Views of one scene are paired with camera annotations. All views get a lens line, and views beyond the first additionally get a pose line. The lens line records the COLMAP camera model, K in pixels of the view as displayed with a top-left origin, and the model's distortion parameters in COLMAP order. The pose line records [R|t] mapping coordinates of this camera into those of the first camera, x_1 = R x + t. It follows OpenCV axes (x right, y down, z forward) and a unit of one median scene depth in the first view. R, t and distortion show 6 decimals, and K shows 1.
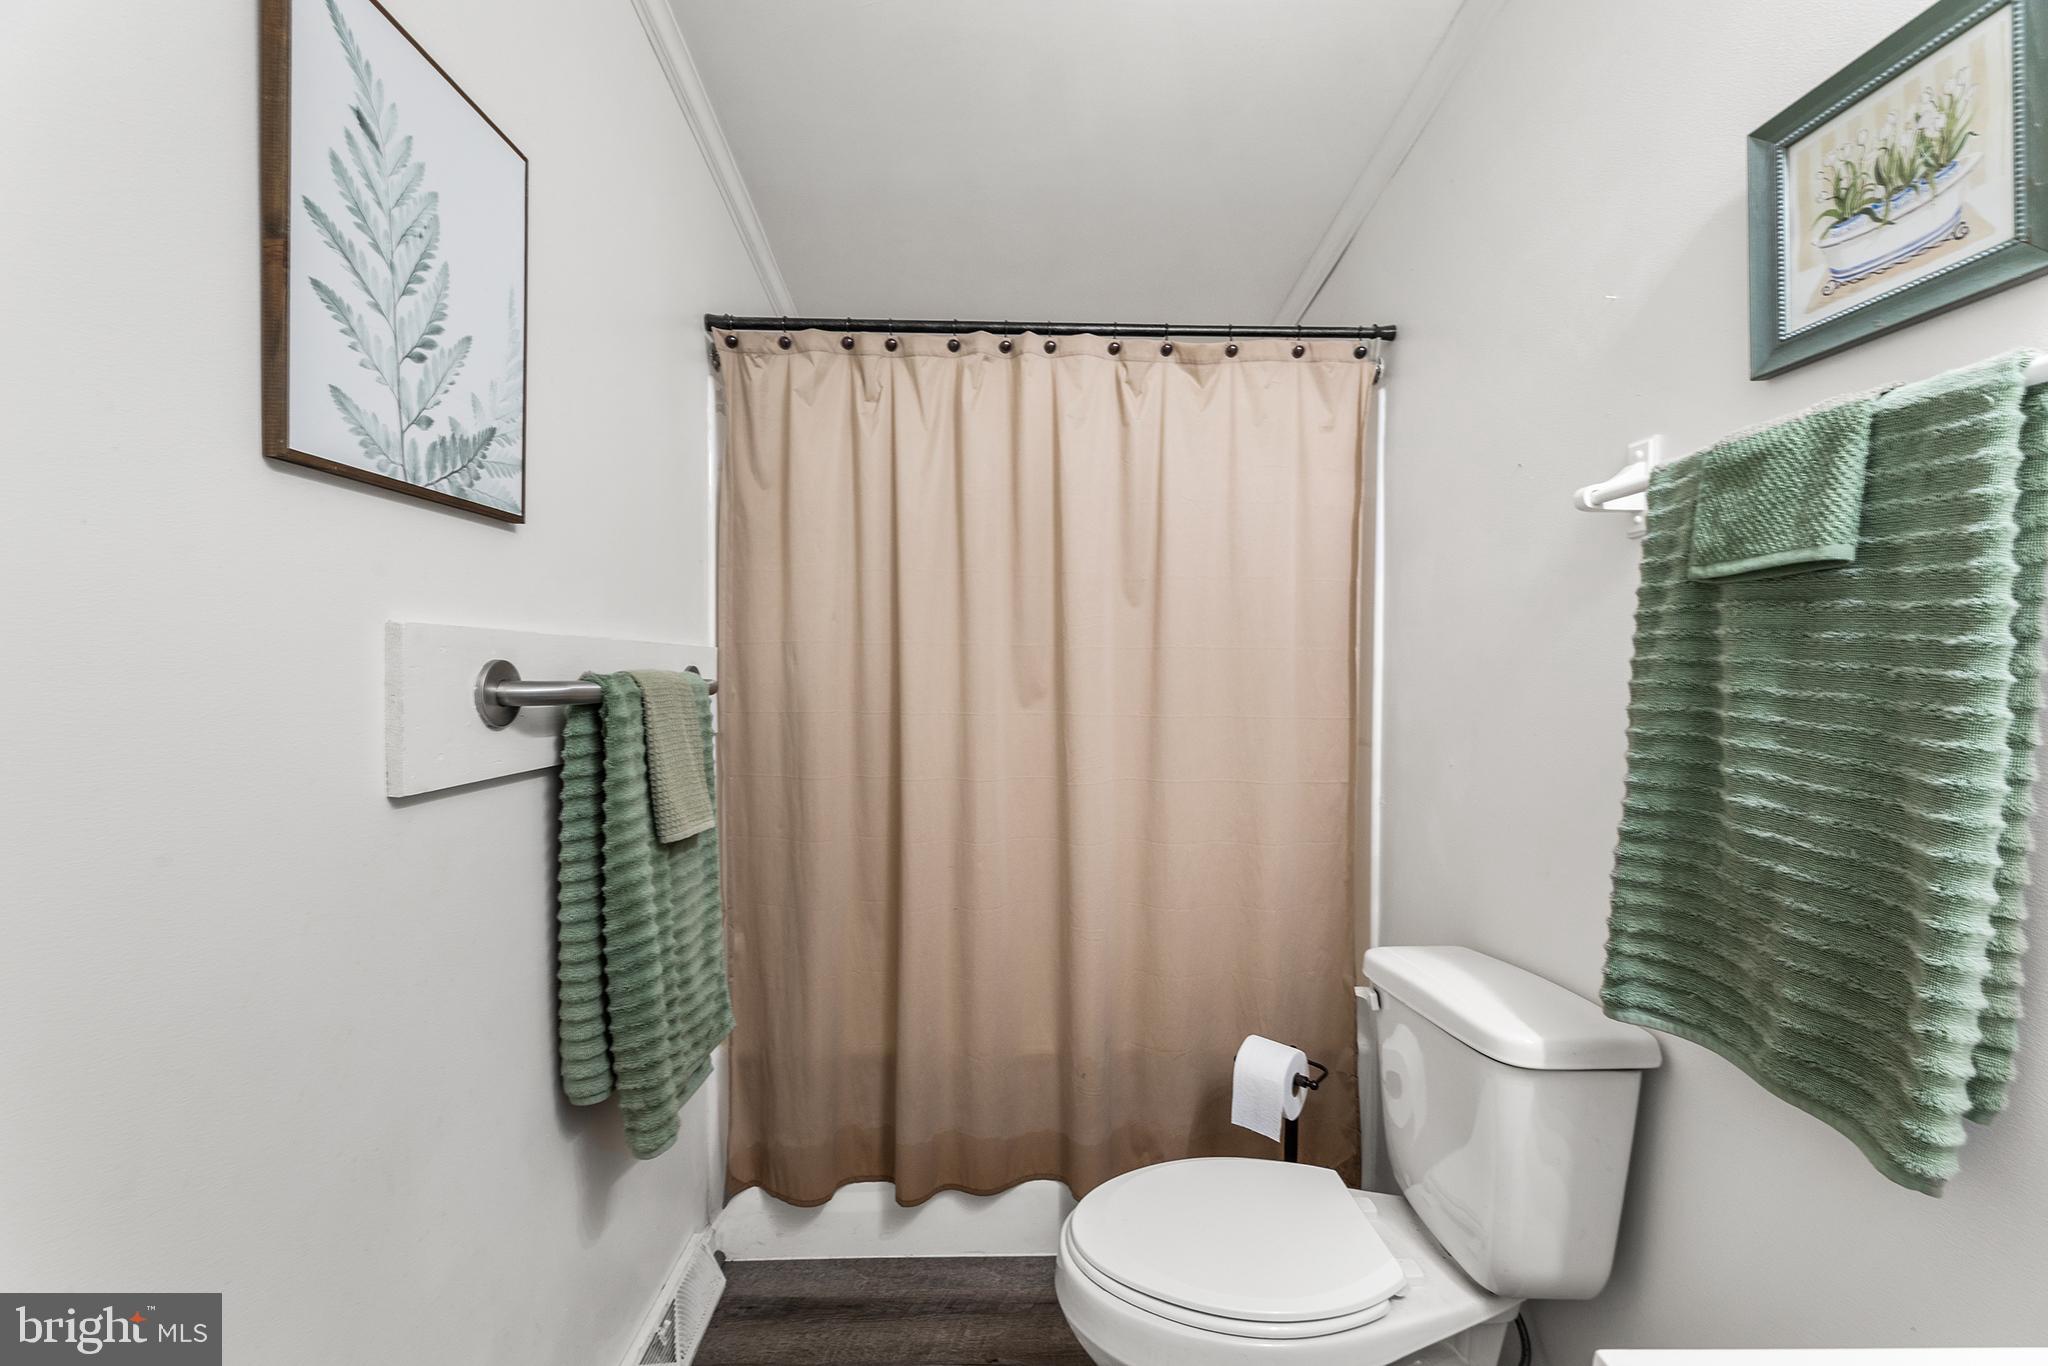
lens RADIAL K [[829.8, 0, 1020.7], [0, 829.8, 677.9], [0, 0, 1]] dist [0.002597, -0.000702]
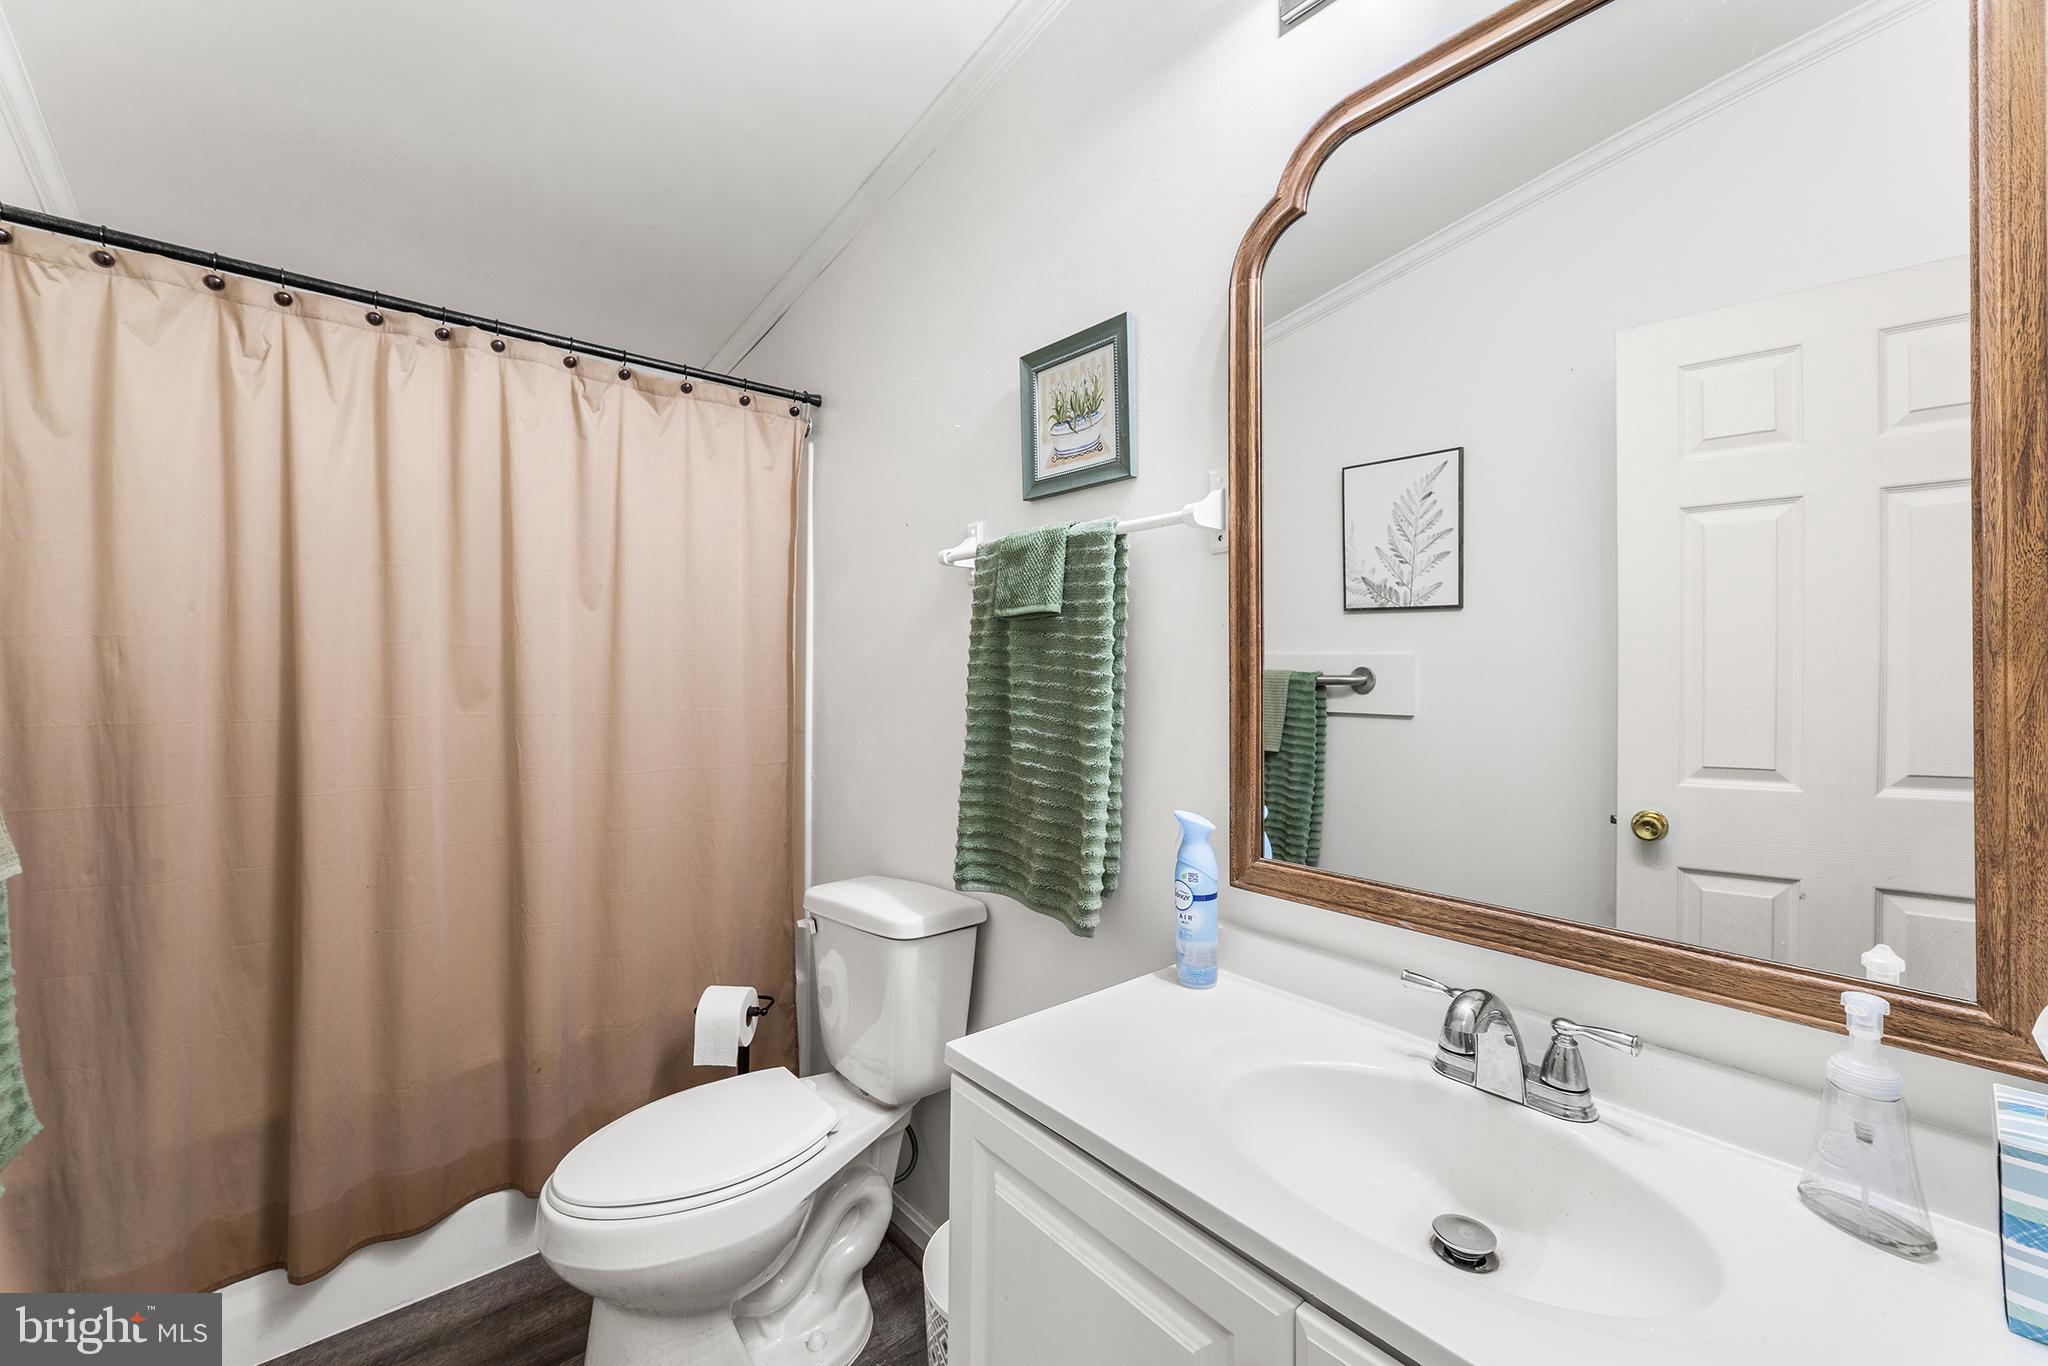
lens RADIAL K [[829.8, 0, 1020.7], [0, 829.8, 677.9], [0, 0, 1]] dist [0.002597, -0.000702]
pose [[0.781614, -0.009476, 0.623690, -0.180950], [0.006523, 0.999954, 0.007019, -0.005612], [-0.623728, -0.001418, 0.781640, -0.310195]]
